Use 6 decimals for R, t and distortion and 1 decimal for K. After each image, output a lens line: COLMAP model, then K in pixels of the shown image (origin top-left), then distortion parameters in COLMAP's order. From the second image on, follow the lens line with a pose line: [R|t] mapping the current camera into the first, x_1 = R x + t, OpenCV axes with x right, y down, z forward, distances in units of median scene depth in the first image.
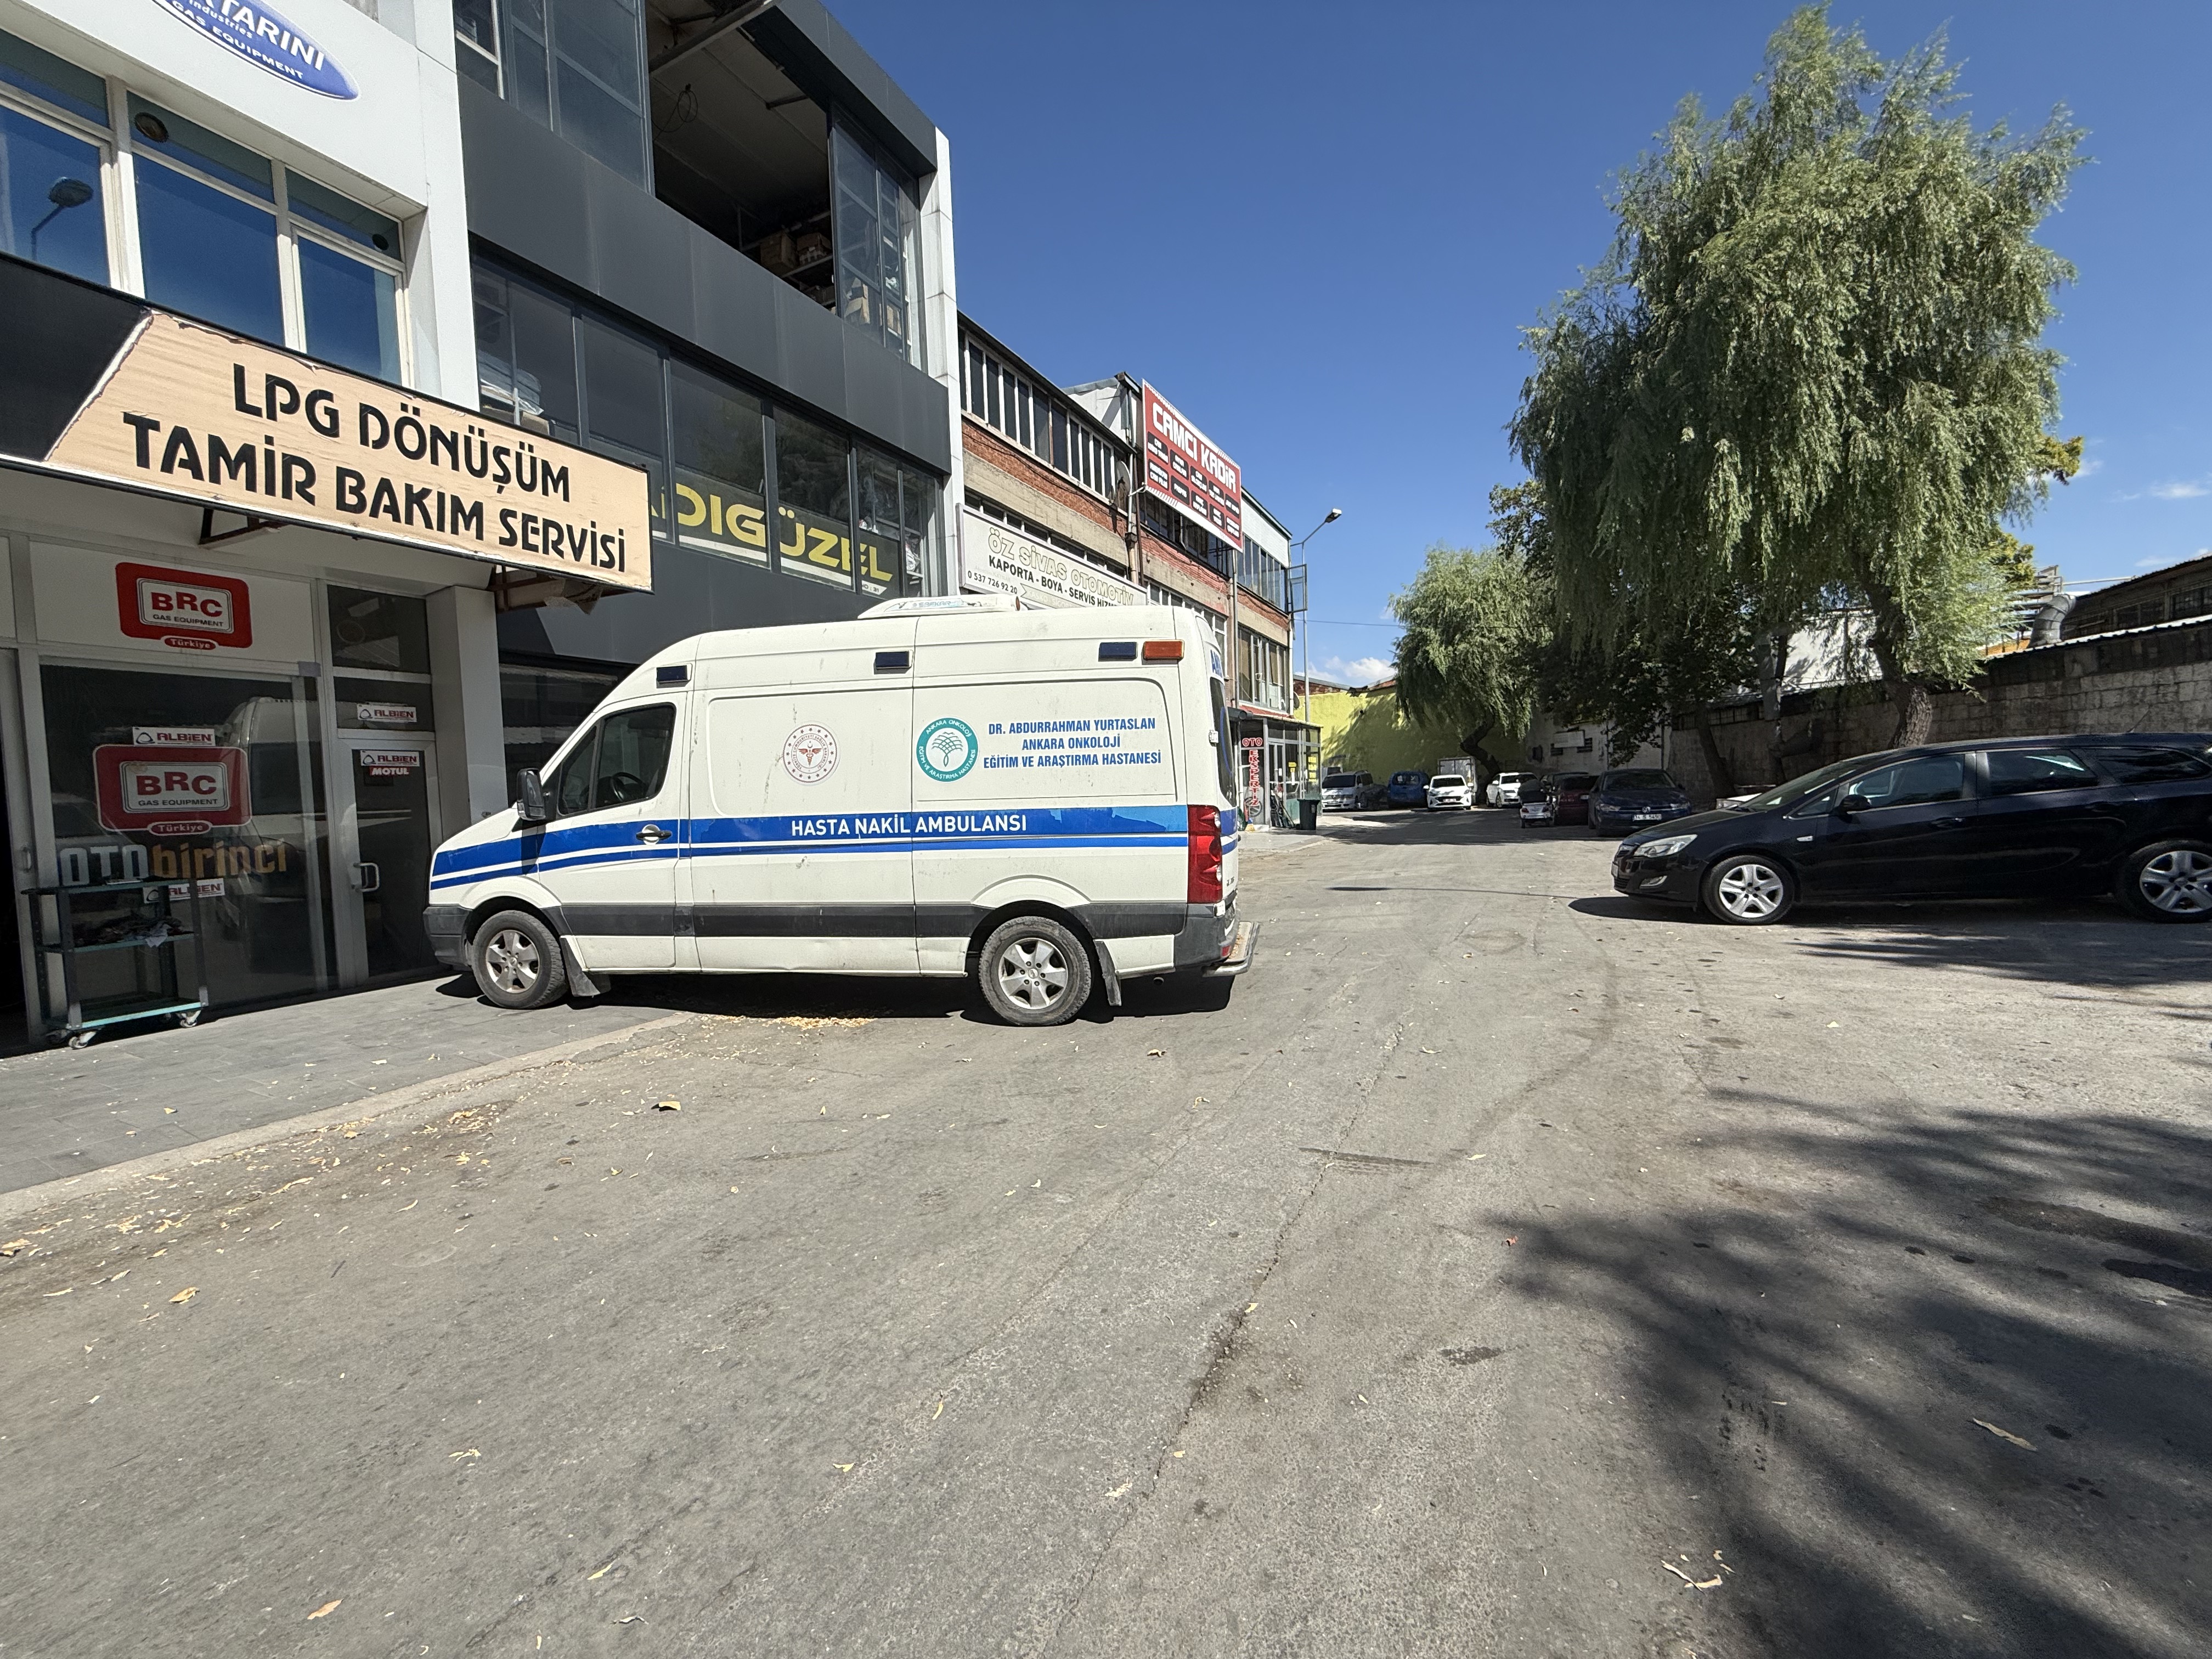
lens RADIAL K [[880.8, 0, 1105.8], [0, 880.8, 825.8], [0, 0, 1]] dist [-0.001349, 0.000339]
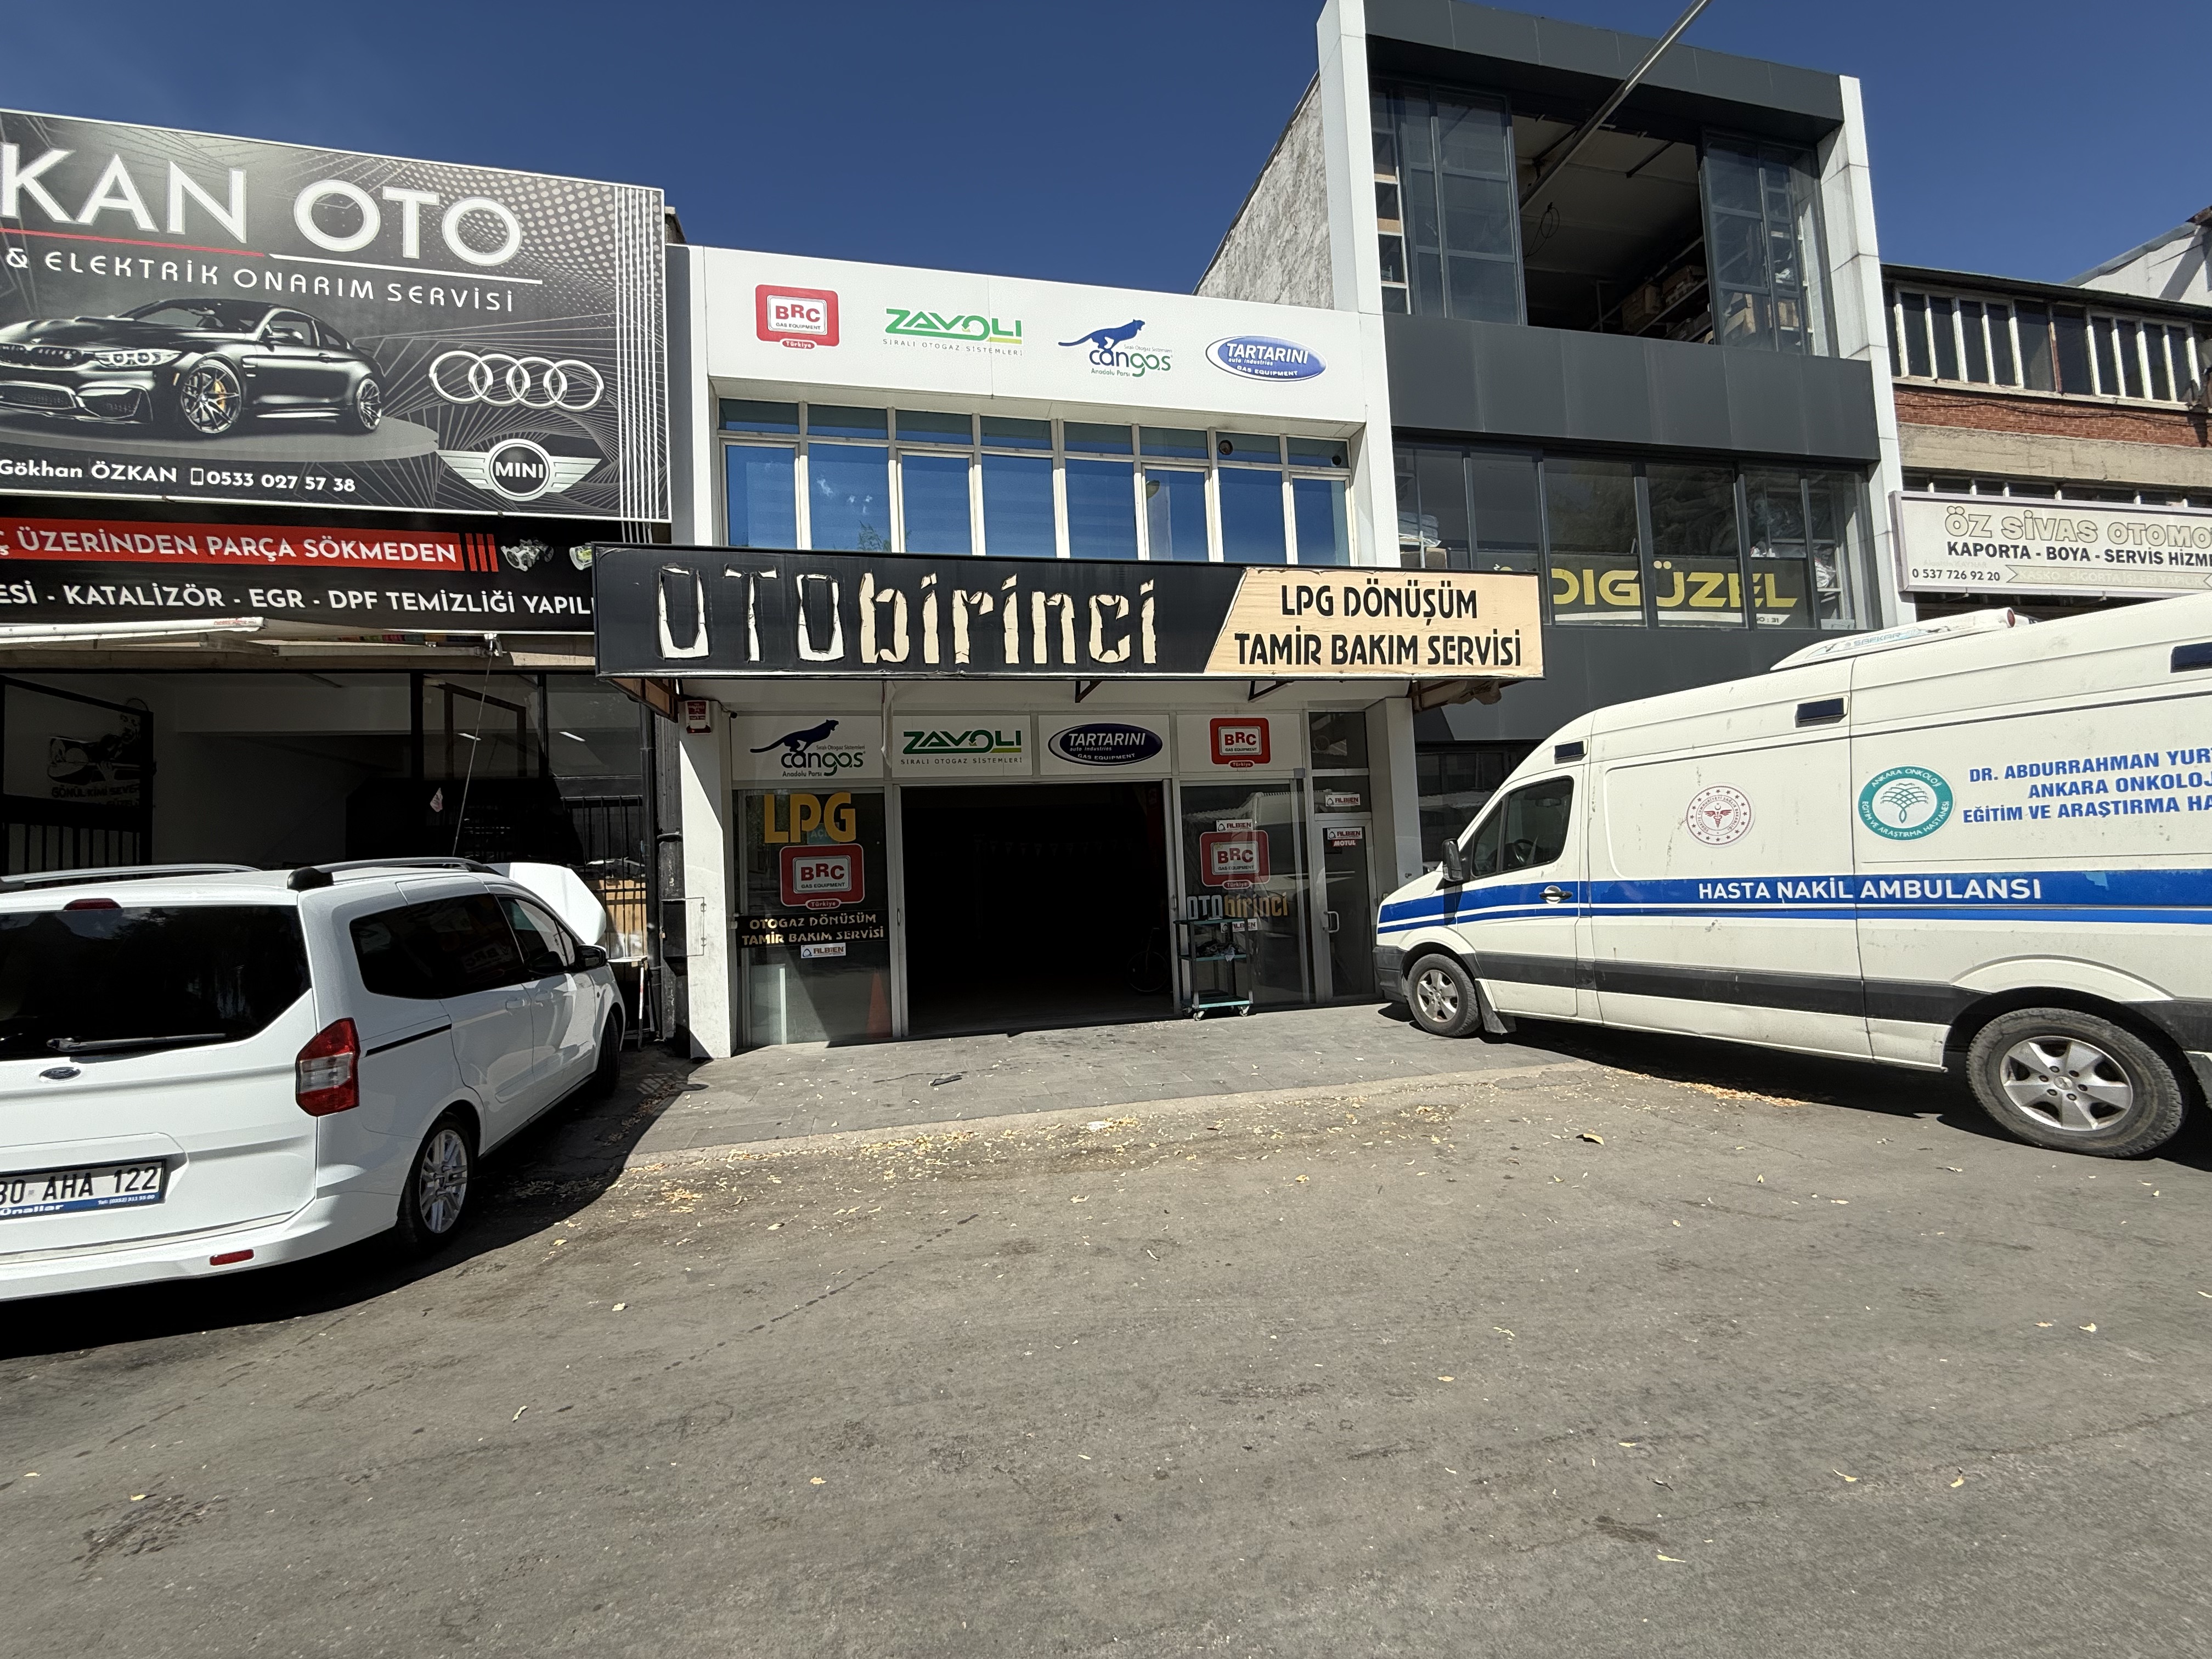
lens RADIAL K [[880.8, 0, 1101.4], [0, 880.8, 829.9], [0, 0, 1]] dist [-0.001349, 0.000339]
pose [[0.620997, -0.039081, -0.782838, 0.006278], [-0.008060, 0.998385, -0.056235, -0.004851], [0.783772, 0.041231, 0.619679, -0.150233]]
